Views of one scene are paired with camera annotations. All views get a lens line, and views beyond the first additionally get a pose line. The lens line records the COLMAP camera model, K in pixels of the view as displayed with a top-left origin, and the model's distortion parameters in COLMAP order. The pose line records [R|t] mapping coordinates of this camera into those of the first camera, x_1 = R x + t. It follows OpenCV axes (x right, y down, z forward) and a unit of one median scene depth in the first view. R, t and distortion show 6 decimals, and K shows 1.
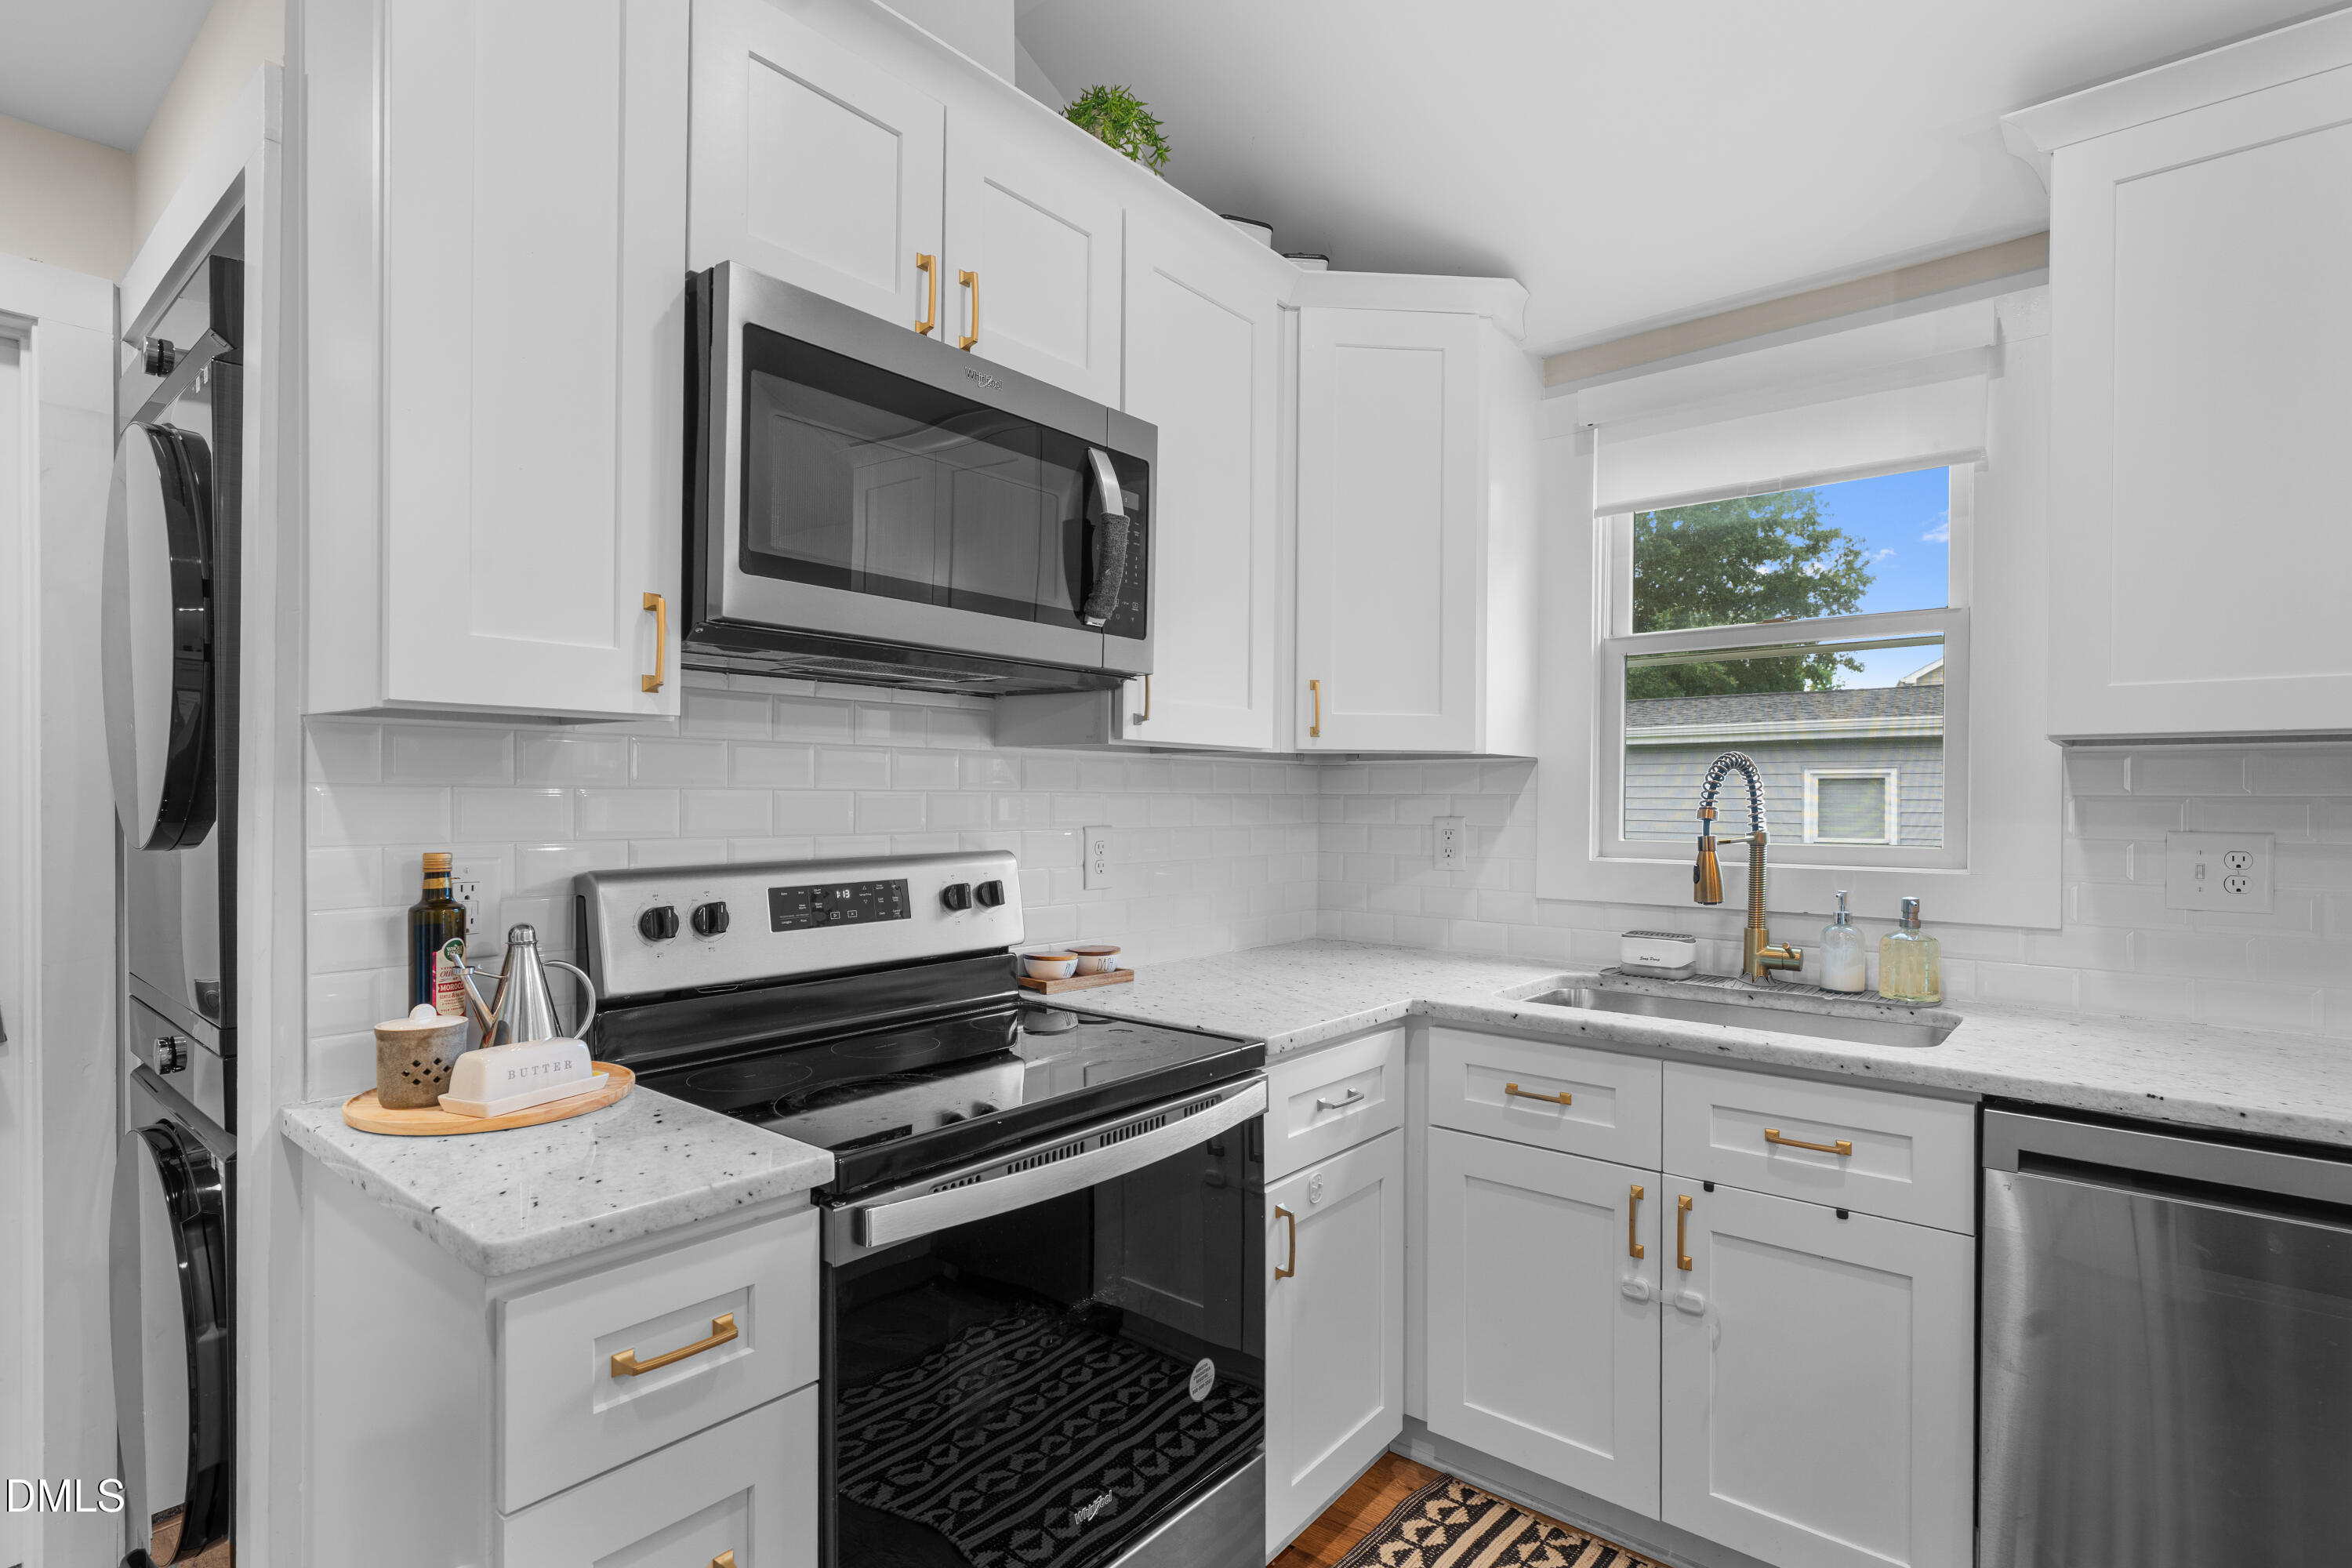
lens RADIAL K [[1154.9, 0, 1181.2], [0, 1154.9, 801.2], [0, 0, 1]] dist [-0.000918, 0.000561]
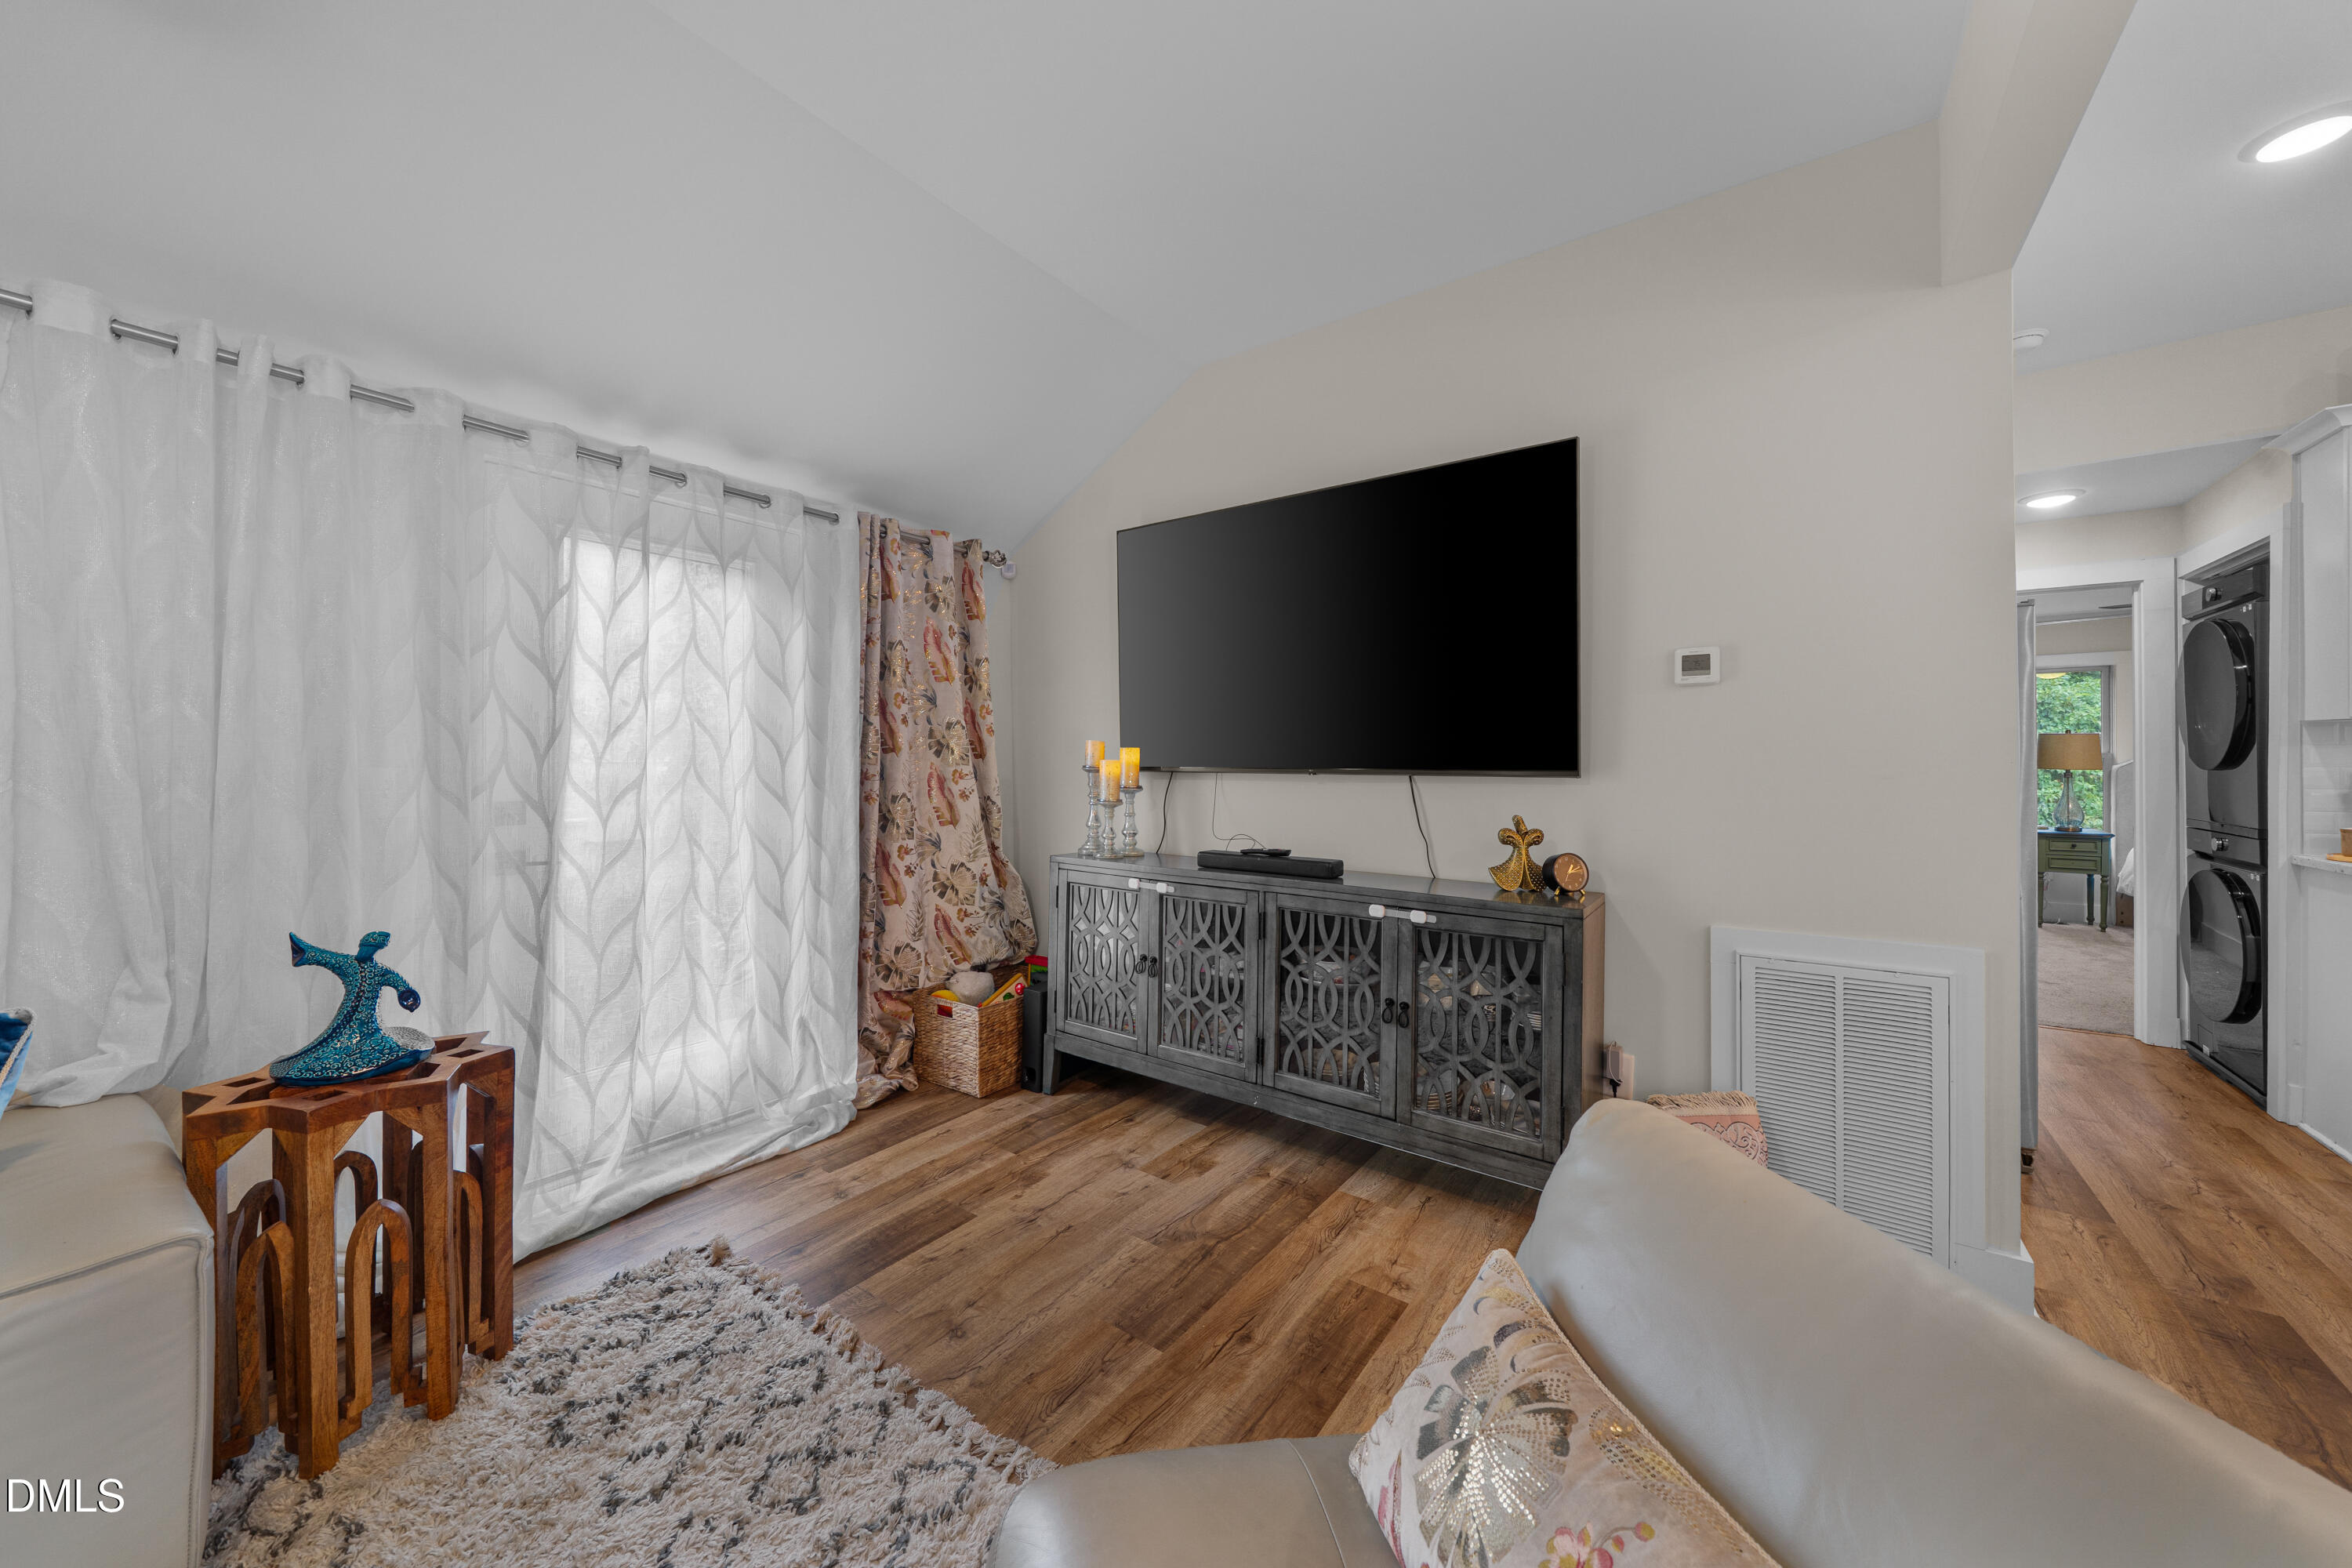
lens RADIAL K [[822.9, 0, 1176.7], [0, 822.9, 761.4], [0, 0, 1]] dist [-0.005759, 0.000102]
pose [[0.065310, -0.006112, -0.997846, 0.785457], [-0.002205, 0.999978, -0.006269, 0.034461], [0.997863, 0.002610, 0.065295, -1.401730]]
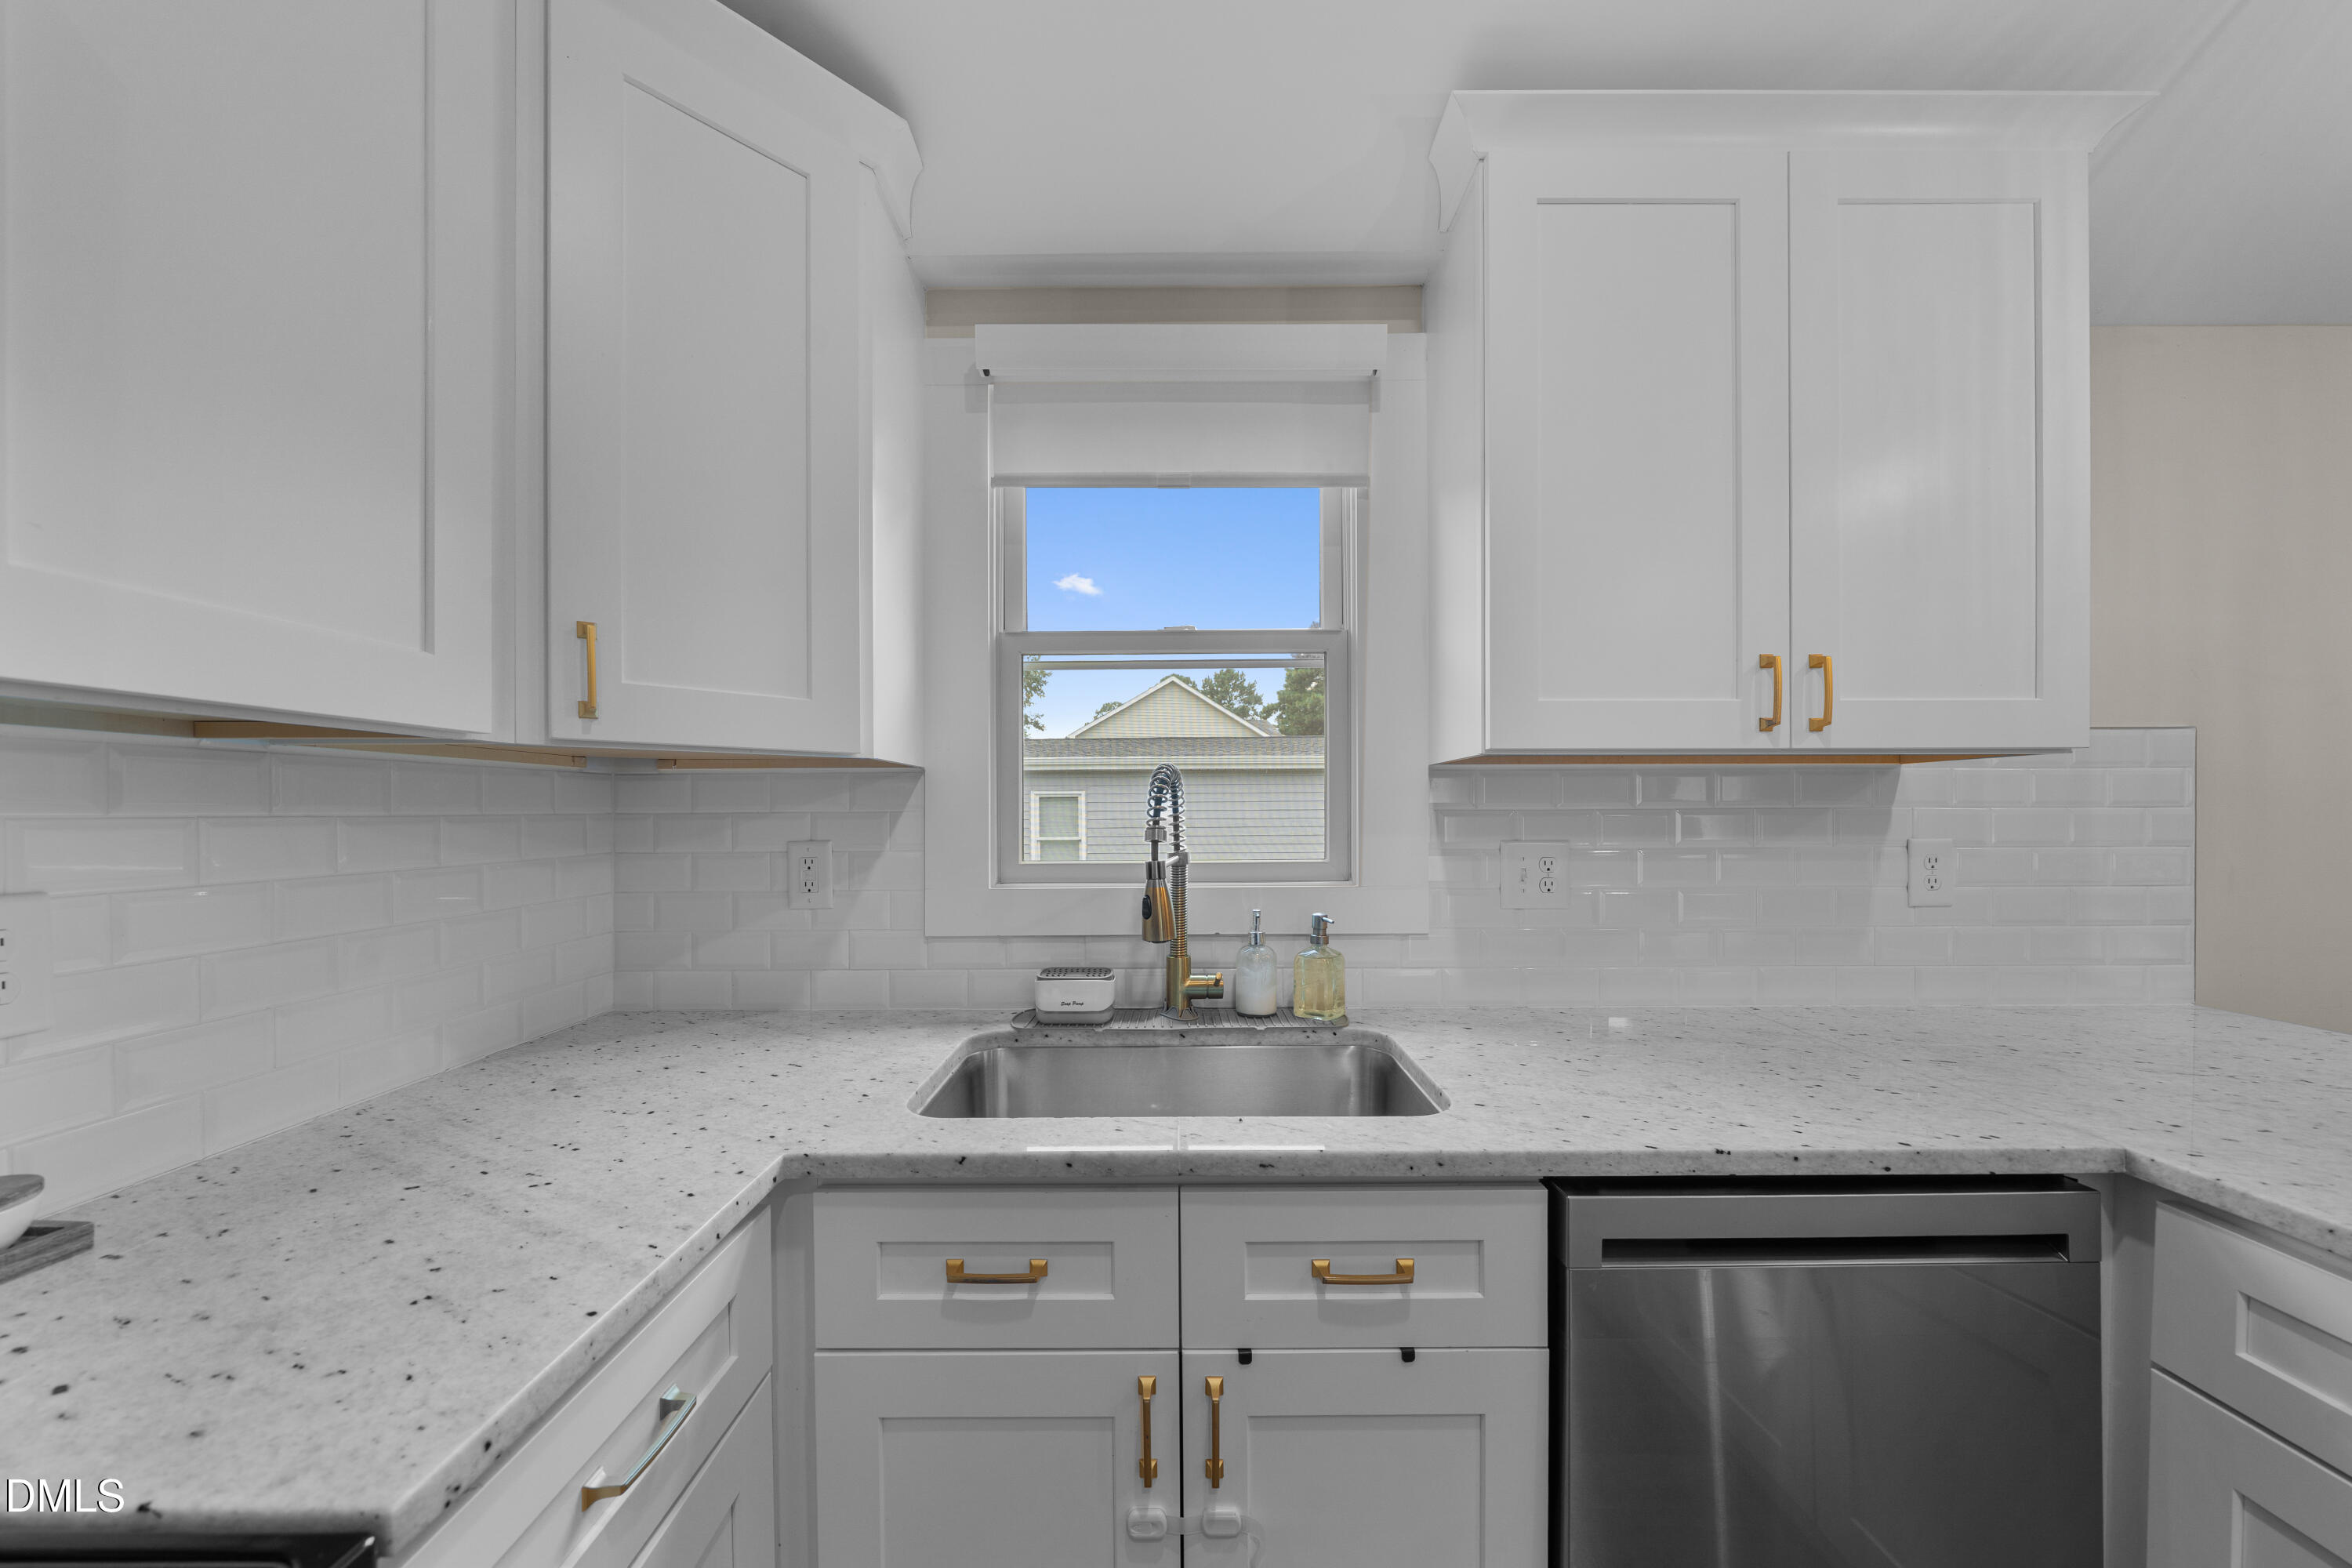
lens RADIAL K [[812.5, 0, 1173.1], [0, 812.5, 818.0], [0, 0, 1]] dist [-0.005664, -0.000162]
pose [[0.765364, -0.013802, 0.643450, 0.096494], [0.009819, 0.999904, 0.009769, -0.007609], [-0.643523, -0.001158, 0.765426, 0.610918]]
